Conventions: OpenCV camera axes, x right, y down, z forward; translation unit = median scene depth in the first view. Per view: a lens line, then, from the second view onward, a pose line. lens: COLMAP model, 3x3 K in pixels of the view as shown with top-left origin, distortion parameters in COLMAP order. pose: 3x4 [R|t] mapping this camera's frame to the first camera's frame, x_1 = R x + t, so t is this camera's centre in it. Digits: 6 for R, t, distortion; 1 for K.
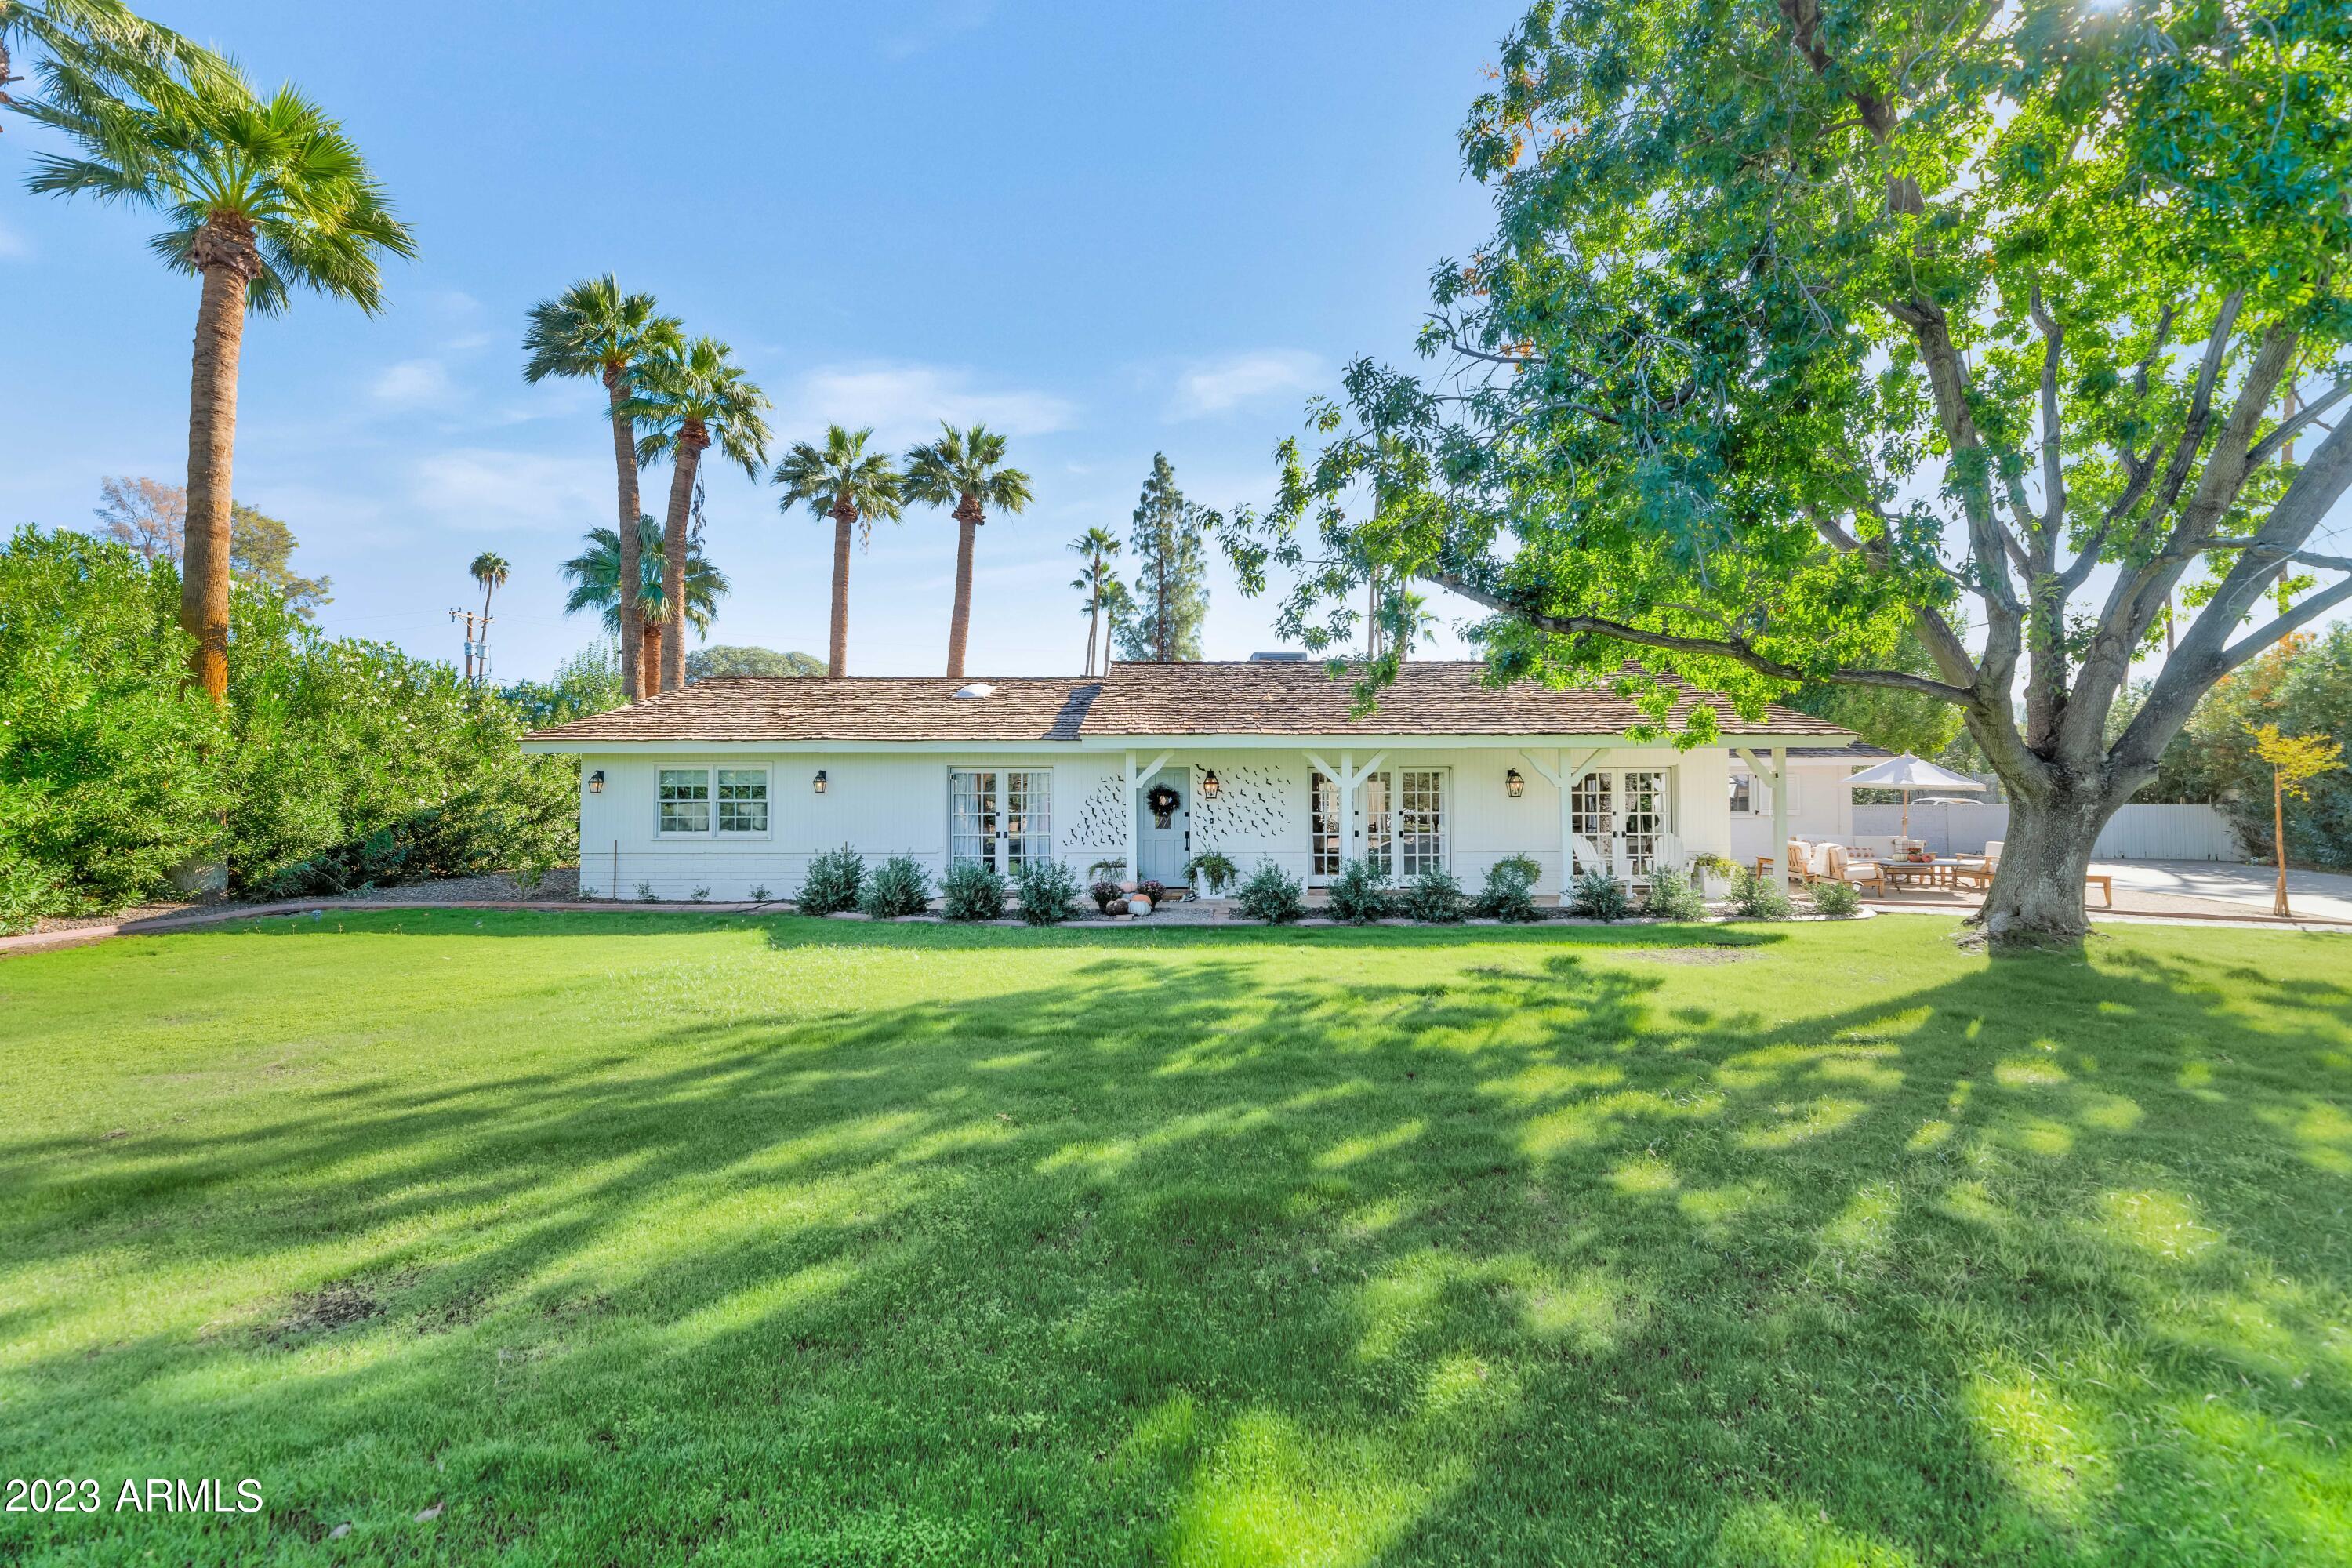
lens RADIAL K [[974.4, 0, 1186.1], [0, 974.4, 784.0], [0, 0, 1]] dist [0.000001, 0.000288]
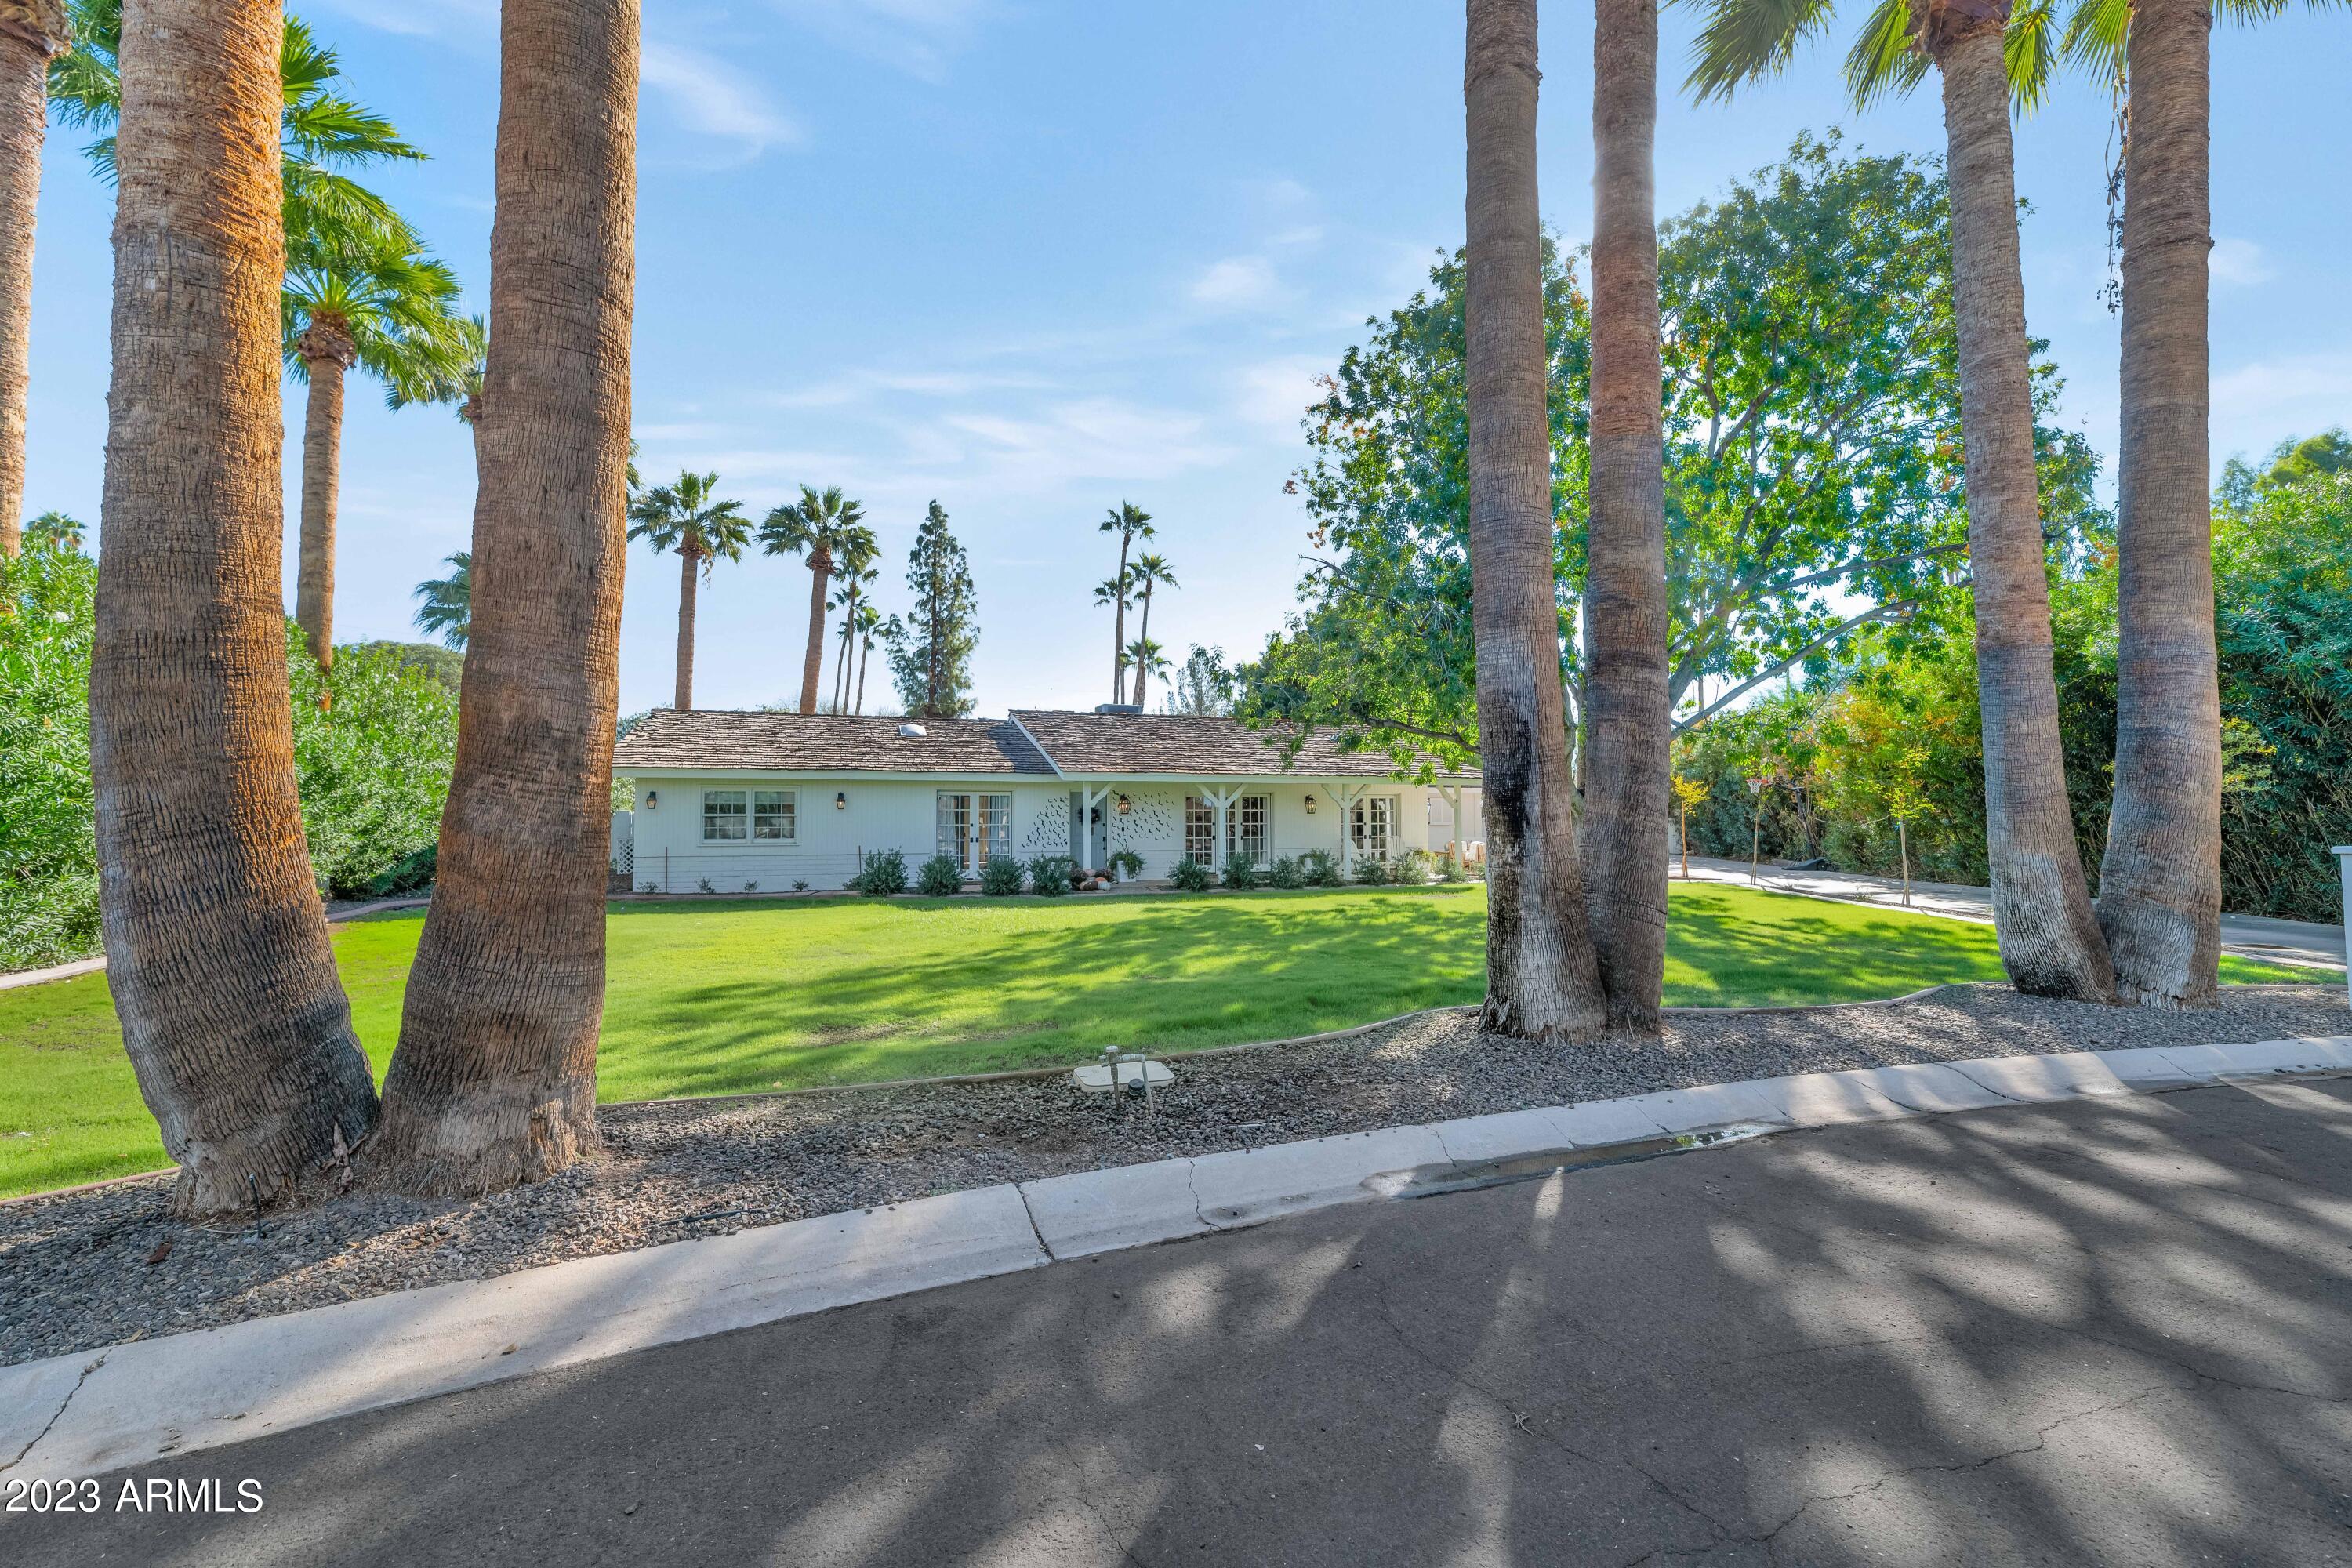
lens RADIAL K [[974.4, 0, 1186.1], [0, 974.4, 784.0], [0, 0, 1]] dist [0.000001, 0.000288]
pose [[0.942925, 0.011675, 0.332801, -0.365371], [-0.006990, 0.999859, -0.015270, -0.008286], [-0.332933, 0.012072, 0.942873, -0.403964]]
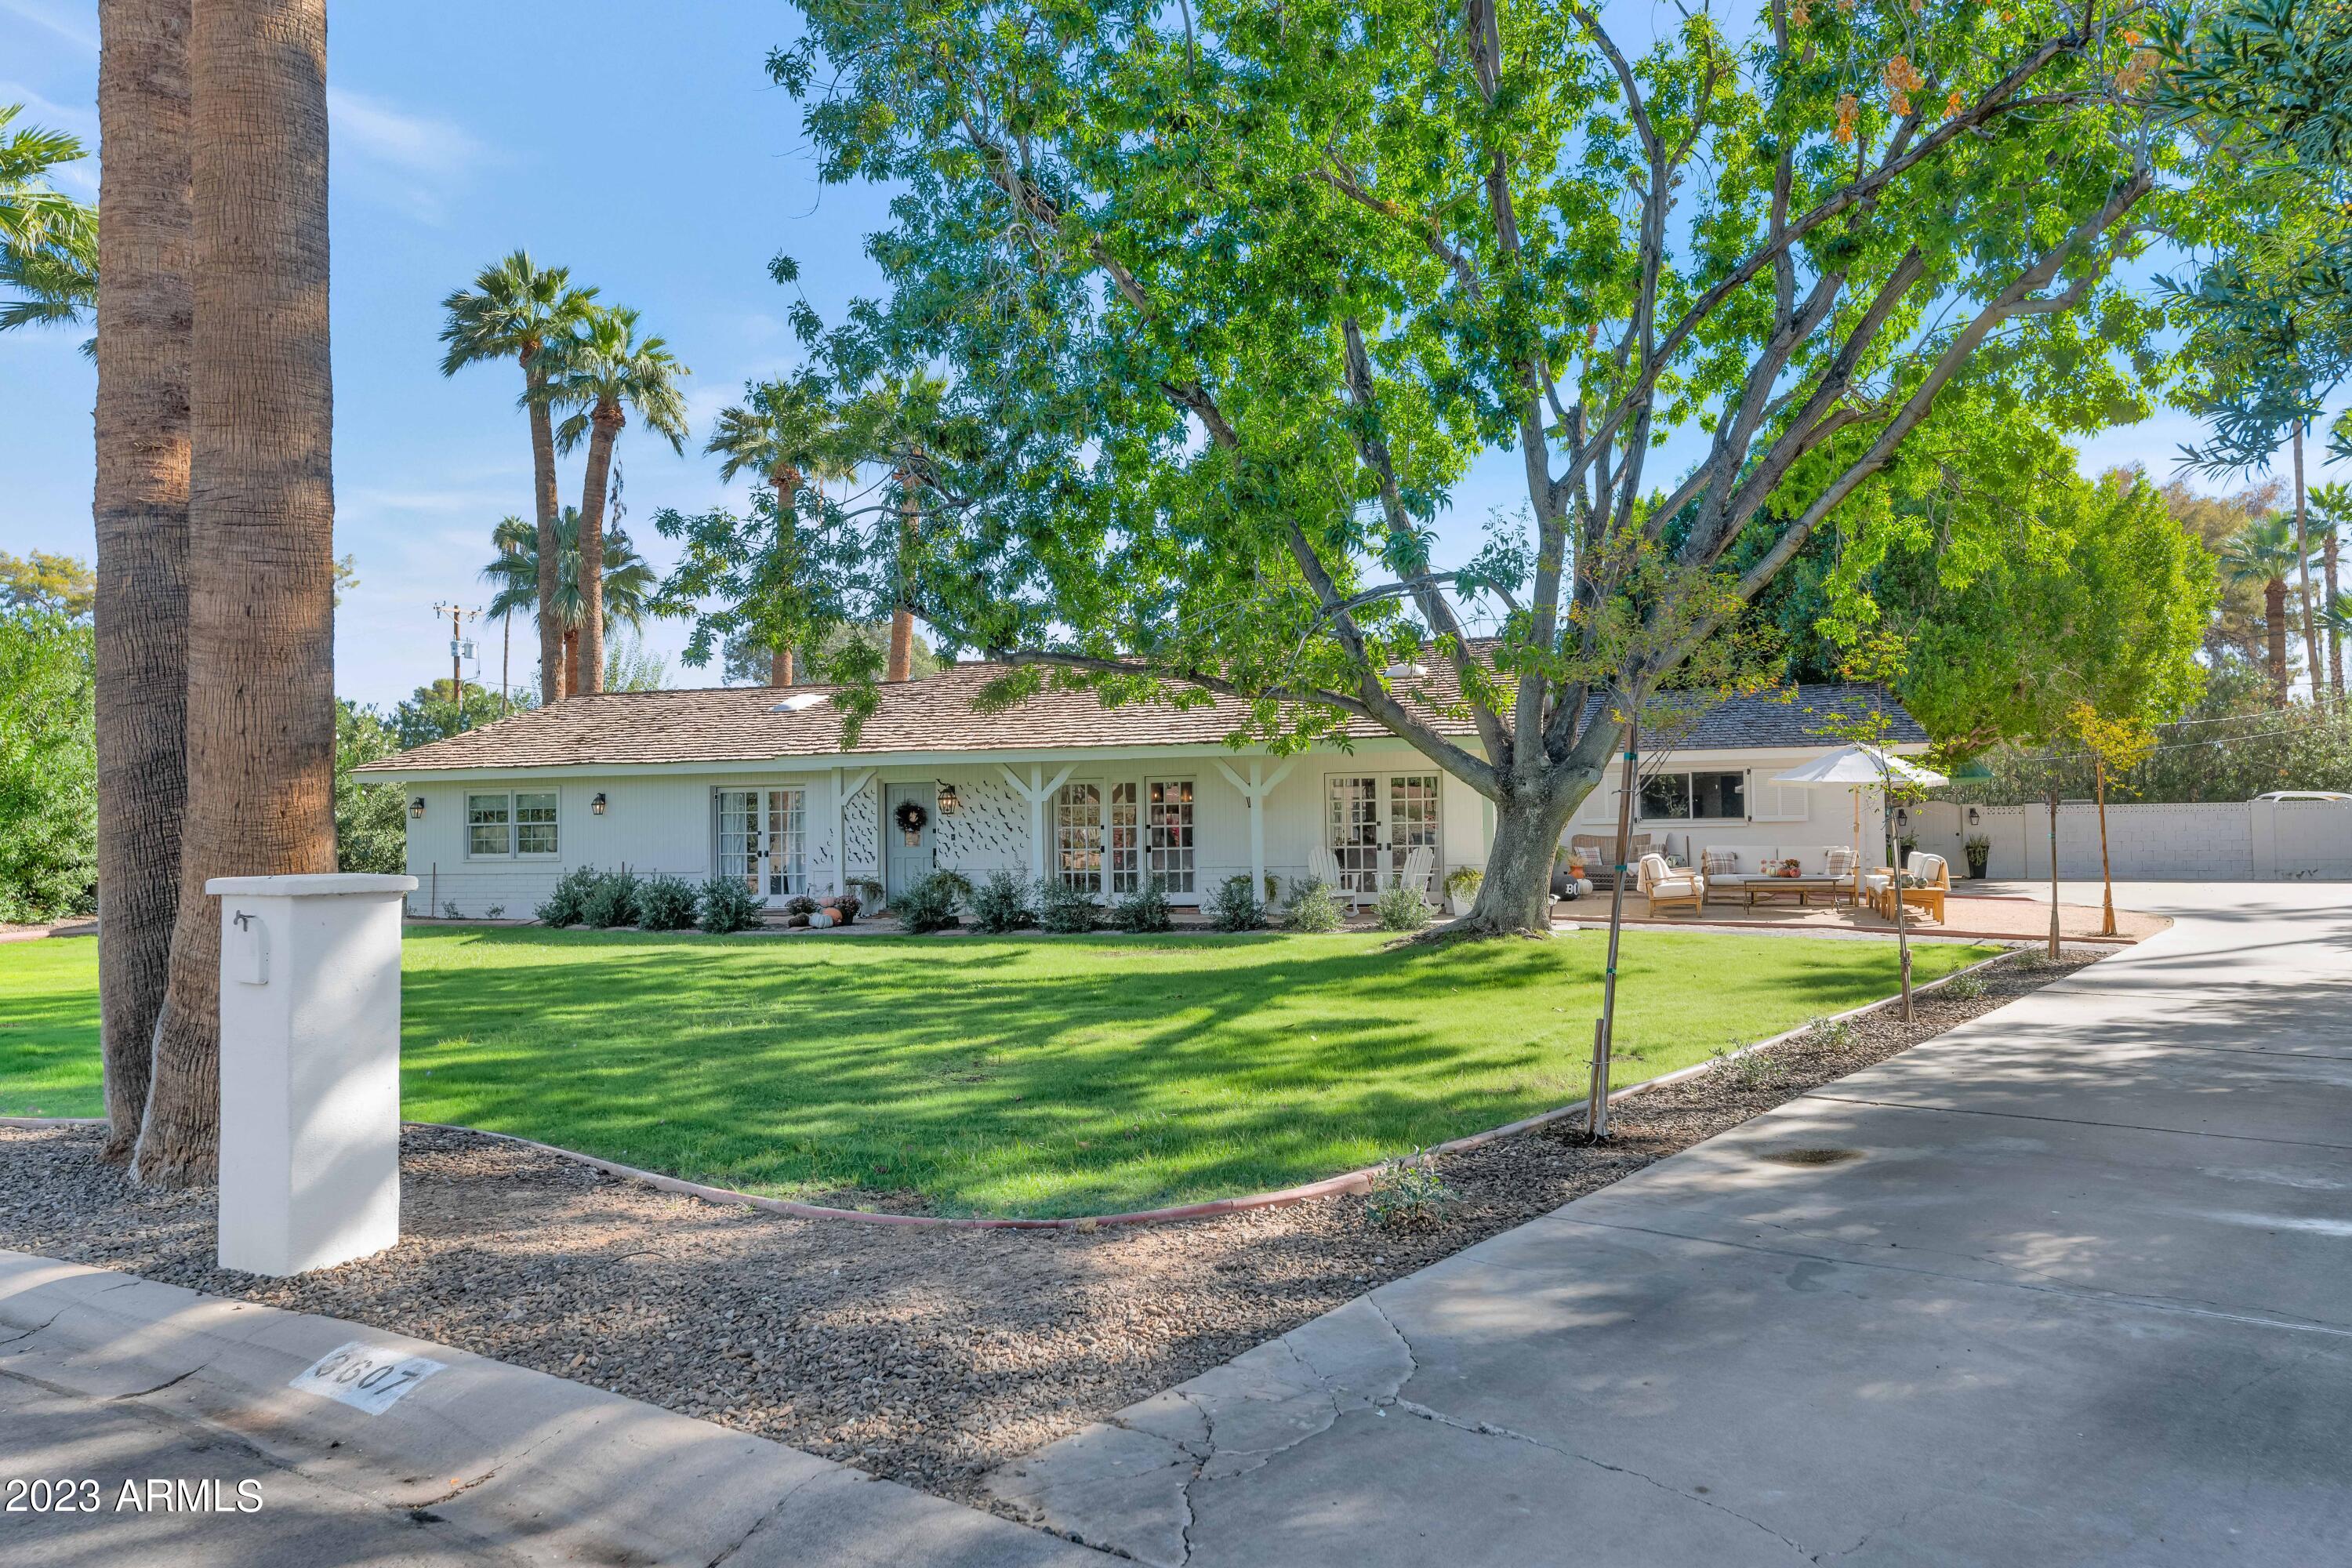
lens RADIAL K [[1544.4, 0, 1176.0], [0, 1544.4, 784.0], [0, 0, 1]] dist [0.001727, -0.001597]
pose [[0.966608, -0.021497, -0.255355, 0.623809], [0.021193, 0.999768, -0.003944, -0.004164], [0.255381, -0.001600, 0.966839, -0.422888]]
